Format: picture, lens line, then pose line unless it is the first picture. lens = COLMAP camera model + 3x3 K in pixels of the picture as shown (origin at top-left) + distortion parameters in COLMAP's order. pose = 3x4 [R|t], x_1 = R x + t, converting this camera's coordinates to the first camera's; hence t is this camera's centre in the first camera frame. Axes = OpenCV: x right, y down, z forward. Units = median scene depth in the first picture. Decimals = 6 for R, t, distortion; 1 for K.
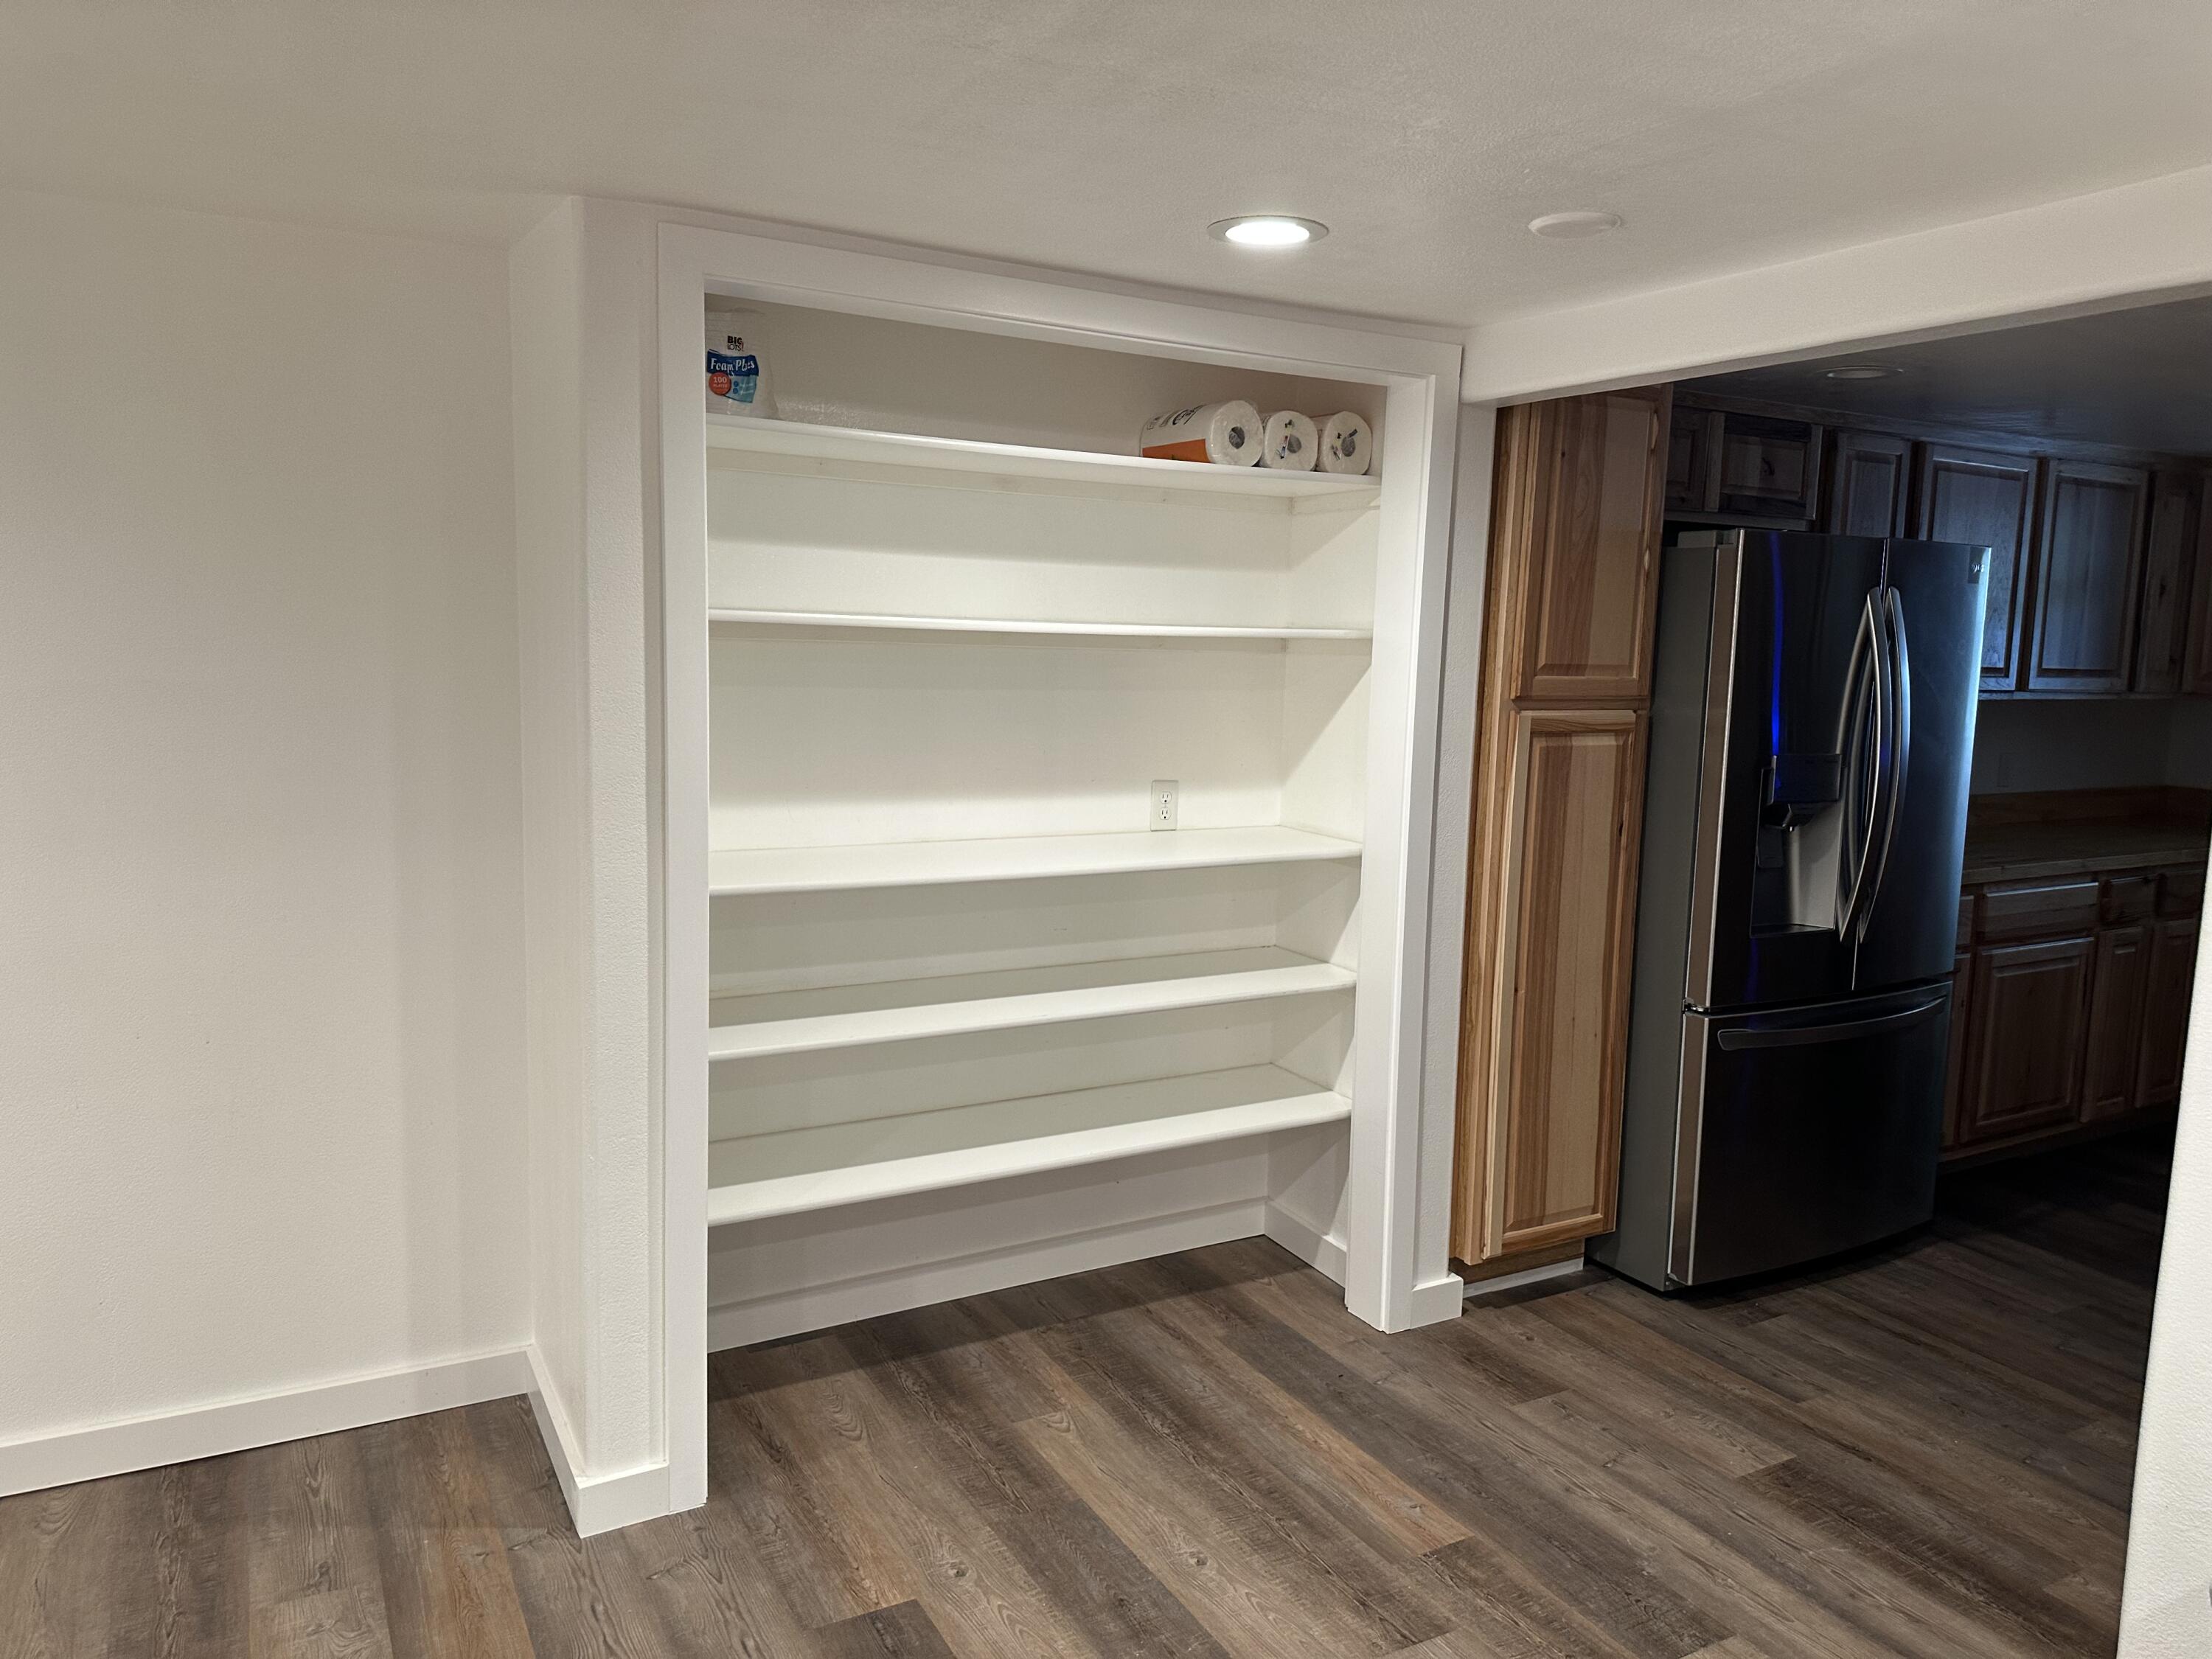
lens RADIAL K [[1542.1, 0, 1114.0], [0, 1542.1, 786.8], [0, 0, 1]] dist [0.037812, -0.065069]
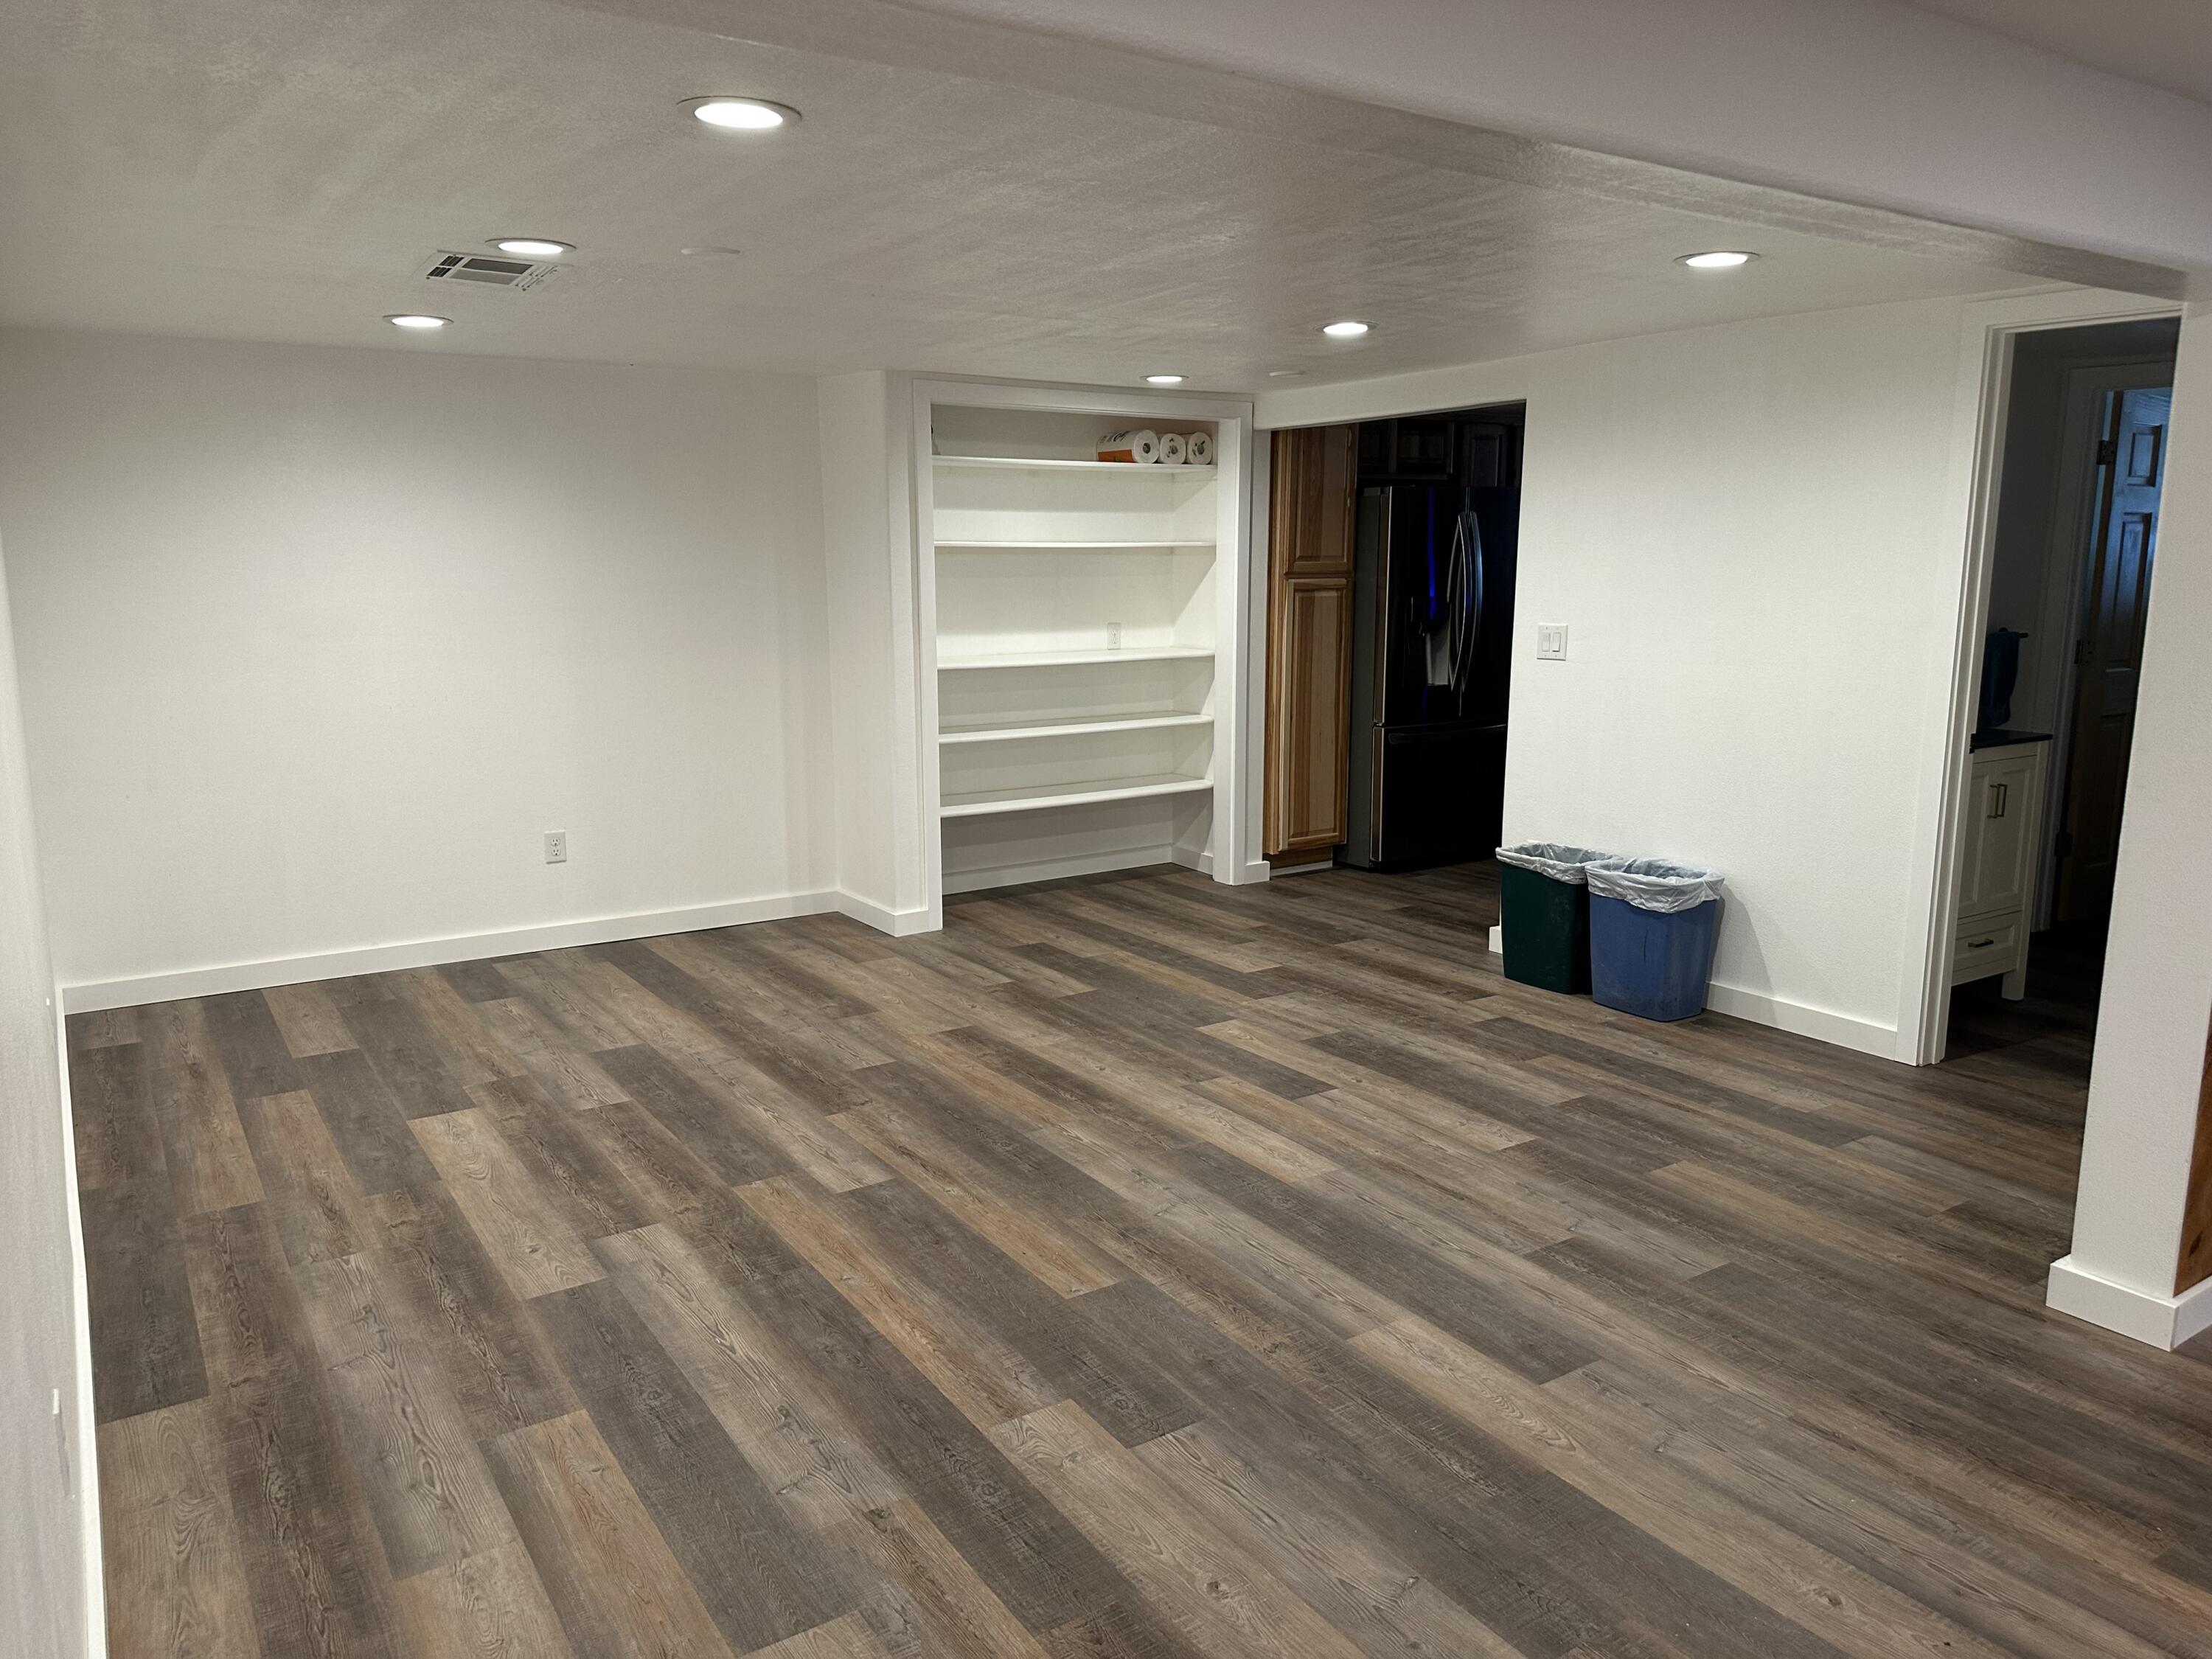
lens RADIAL K [[1544.8, 0, 1094.6], [0, 1544.8, 833.4], [0, 0, 1]] dist [0.043669, -0.048253]
pose [[0.996674, -0.044327, 0.068387, -0.146346], [0.038635, 0.995848, 0.082428, 0.105667], [-0.071757, -0.079512, 0.994248, -1.034205]]
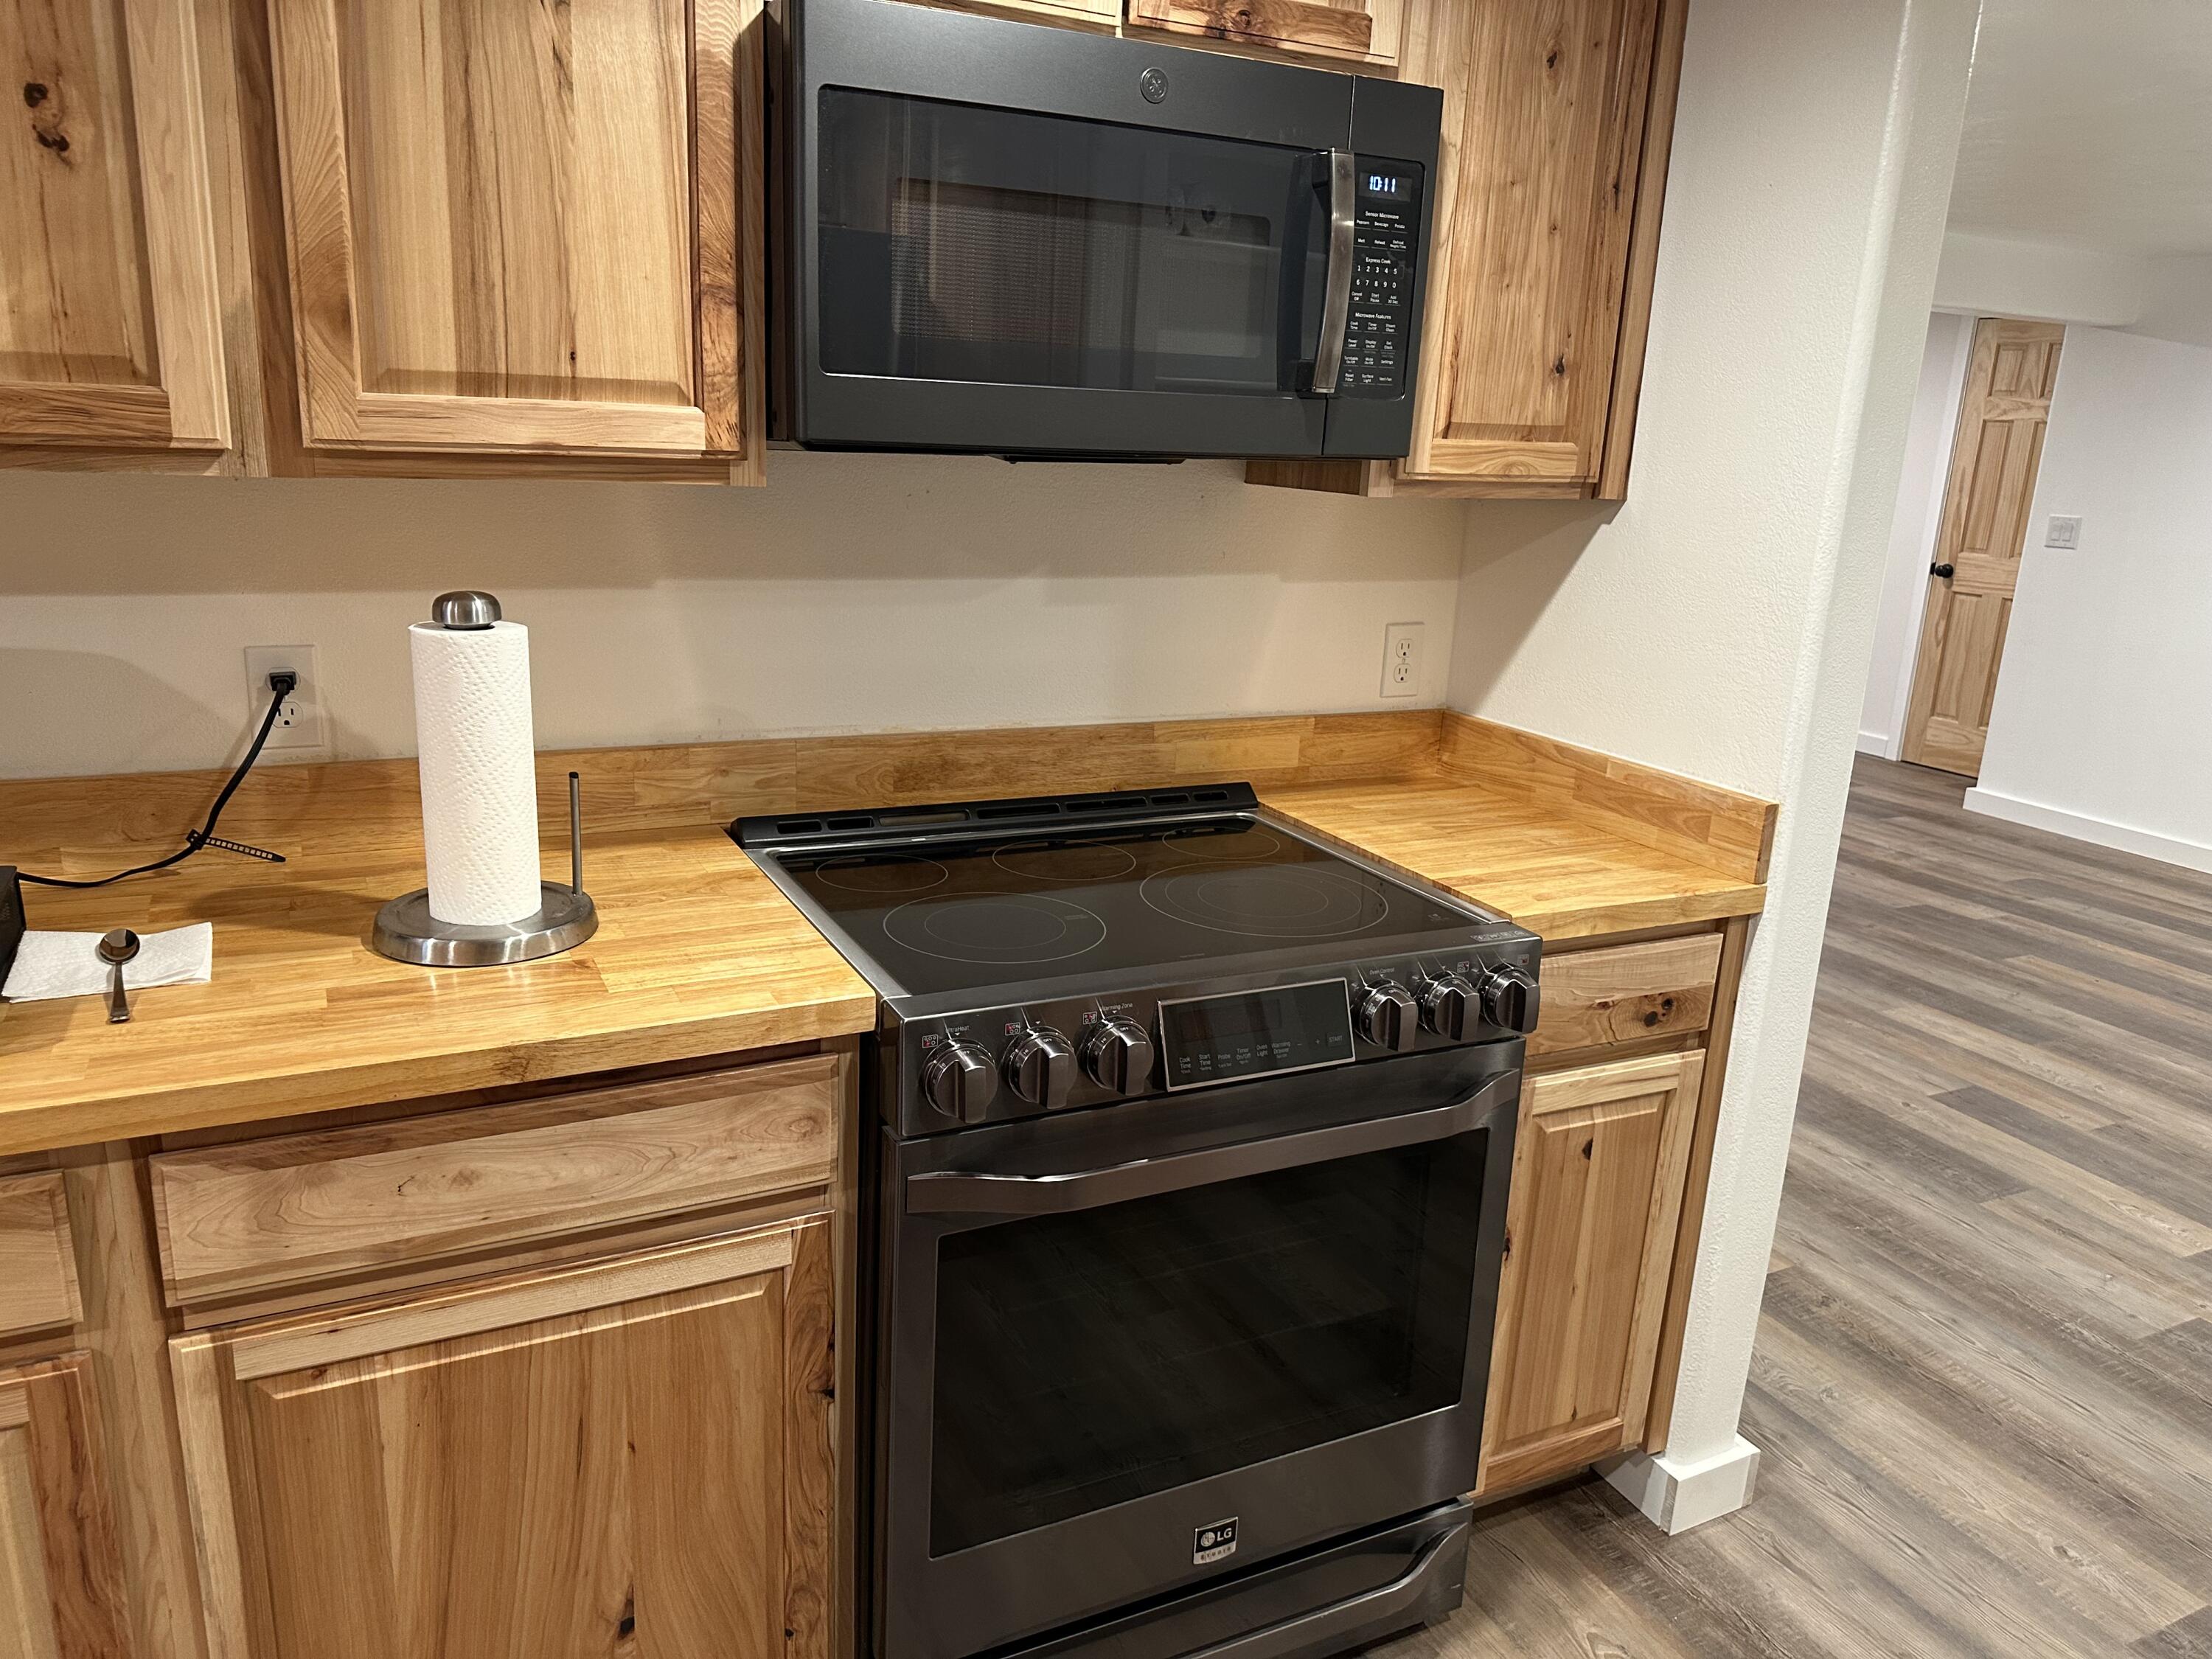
lens RADIAL K [[1544.8, 0, 1094.6], [0, 1544.8, 833.4], [0, 0, 1]] dist [0.043669, -0.048253]
pose [[-0.996038, -0.081801, 0.034893, 0.682118], [-0.063748, 0.930299, 0.361219, -0.094967], [-0.062009, 0.357564, -0.931828, 1.174374]]
